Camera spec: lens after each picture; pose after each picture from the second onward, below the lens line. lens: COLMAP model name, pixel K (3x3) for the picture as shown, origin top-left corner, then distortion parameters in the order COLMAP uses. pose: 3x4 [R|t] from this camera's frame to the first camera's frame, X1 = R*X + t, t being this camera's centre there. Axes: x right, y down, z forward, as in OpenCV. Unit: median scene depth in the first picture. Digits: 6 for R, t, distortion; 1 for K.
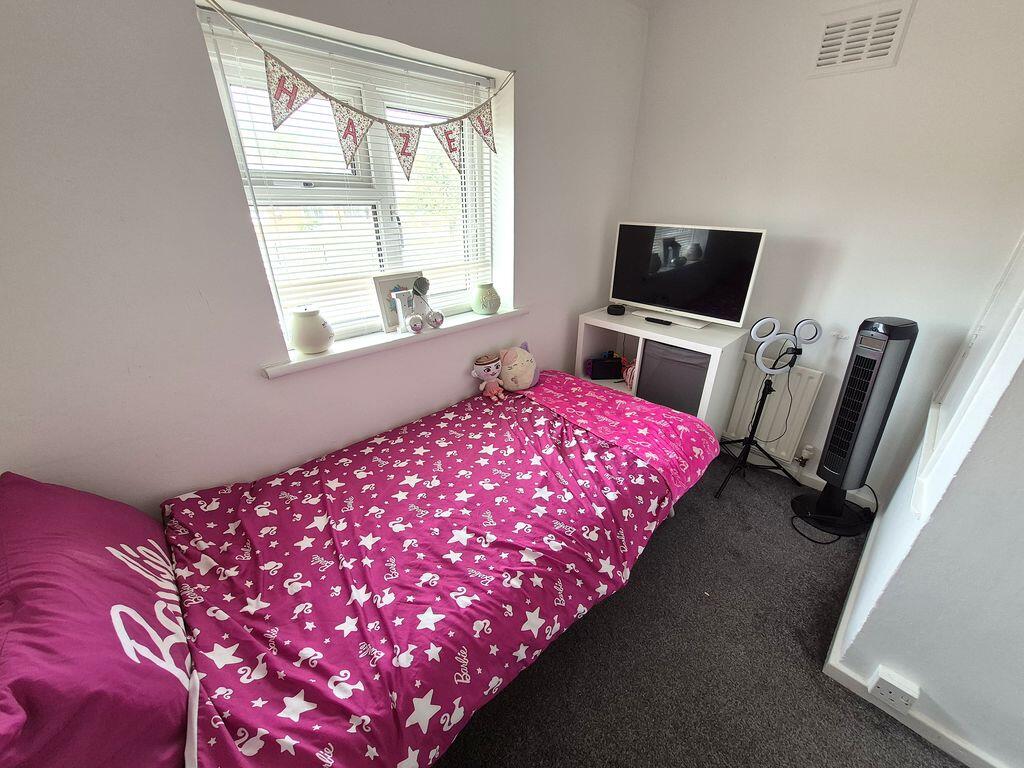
lens RADIAL K [[402.8, 0, 519.2], [0, 402.8, 385.5], [0, 0, 1]] dist [0.000226, -0.001808]
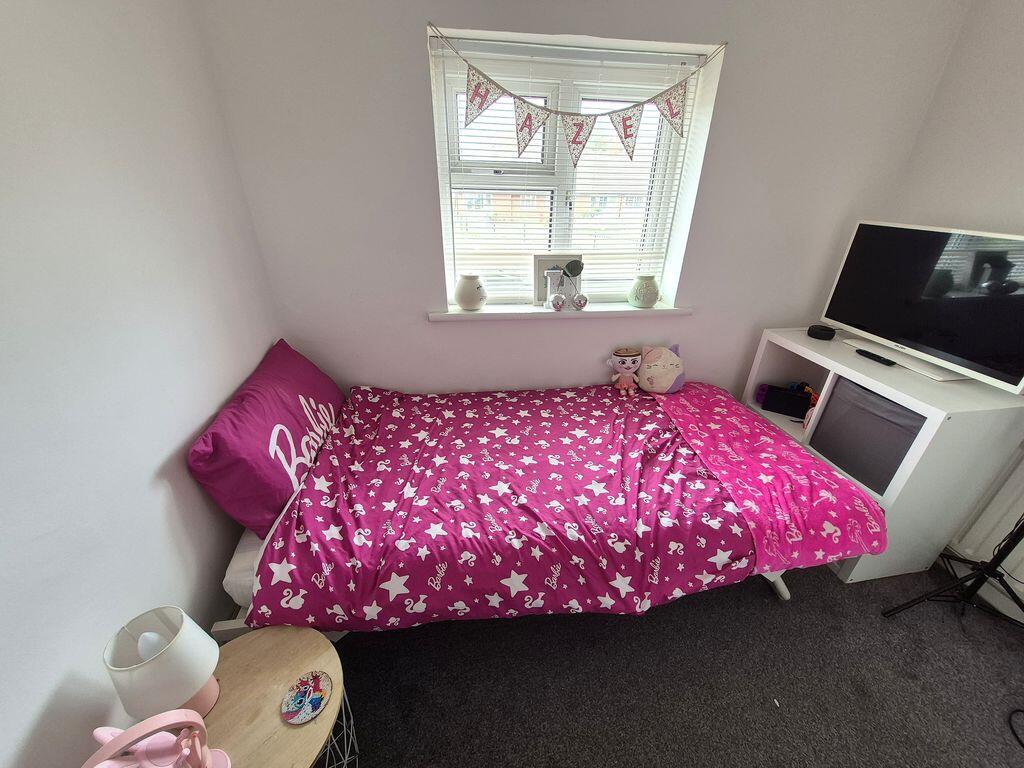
lens RADIAL K [[402.8, 0, 518.2], [0, 402.8, 386.4], [0, 0, 1]] dist [0.000226, -0.001808]
pose [[0.807569, 0.272400, -0.523097, 0.335019], [-0.261440, 0.960384, 0.096499, -0.013953], [0.528661, 0.058828, 0.846792, 0.049344]]
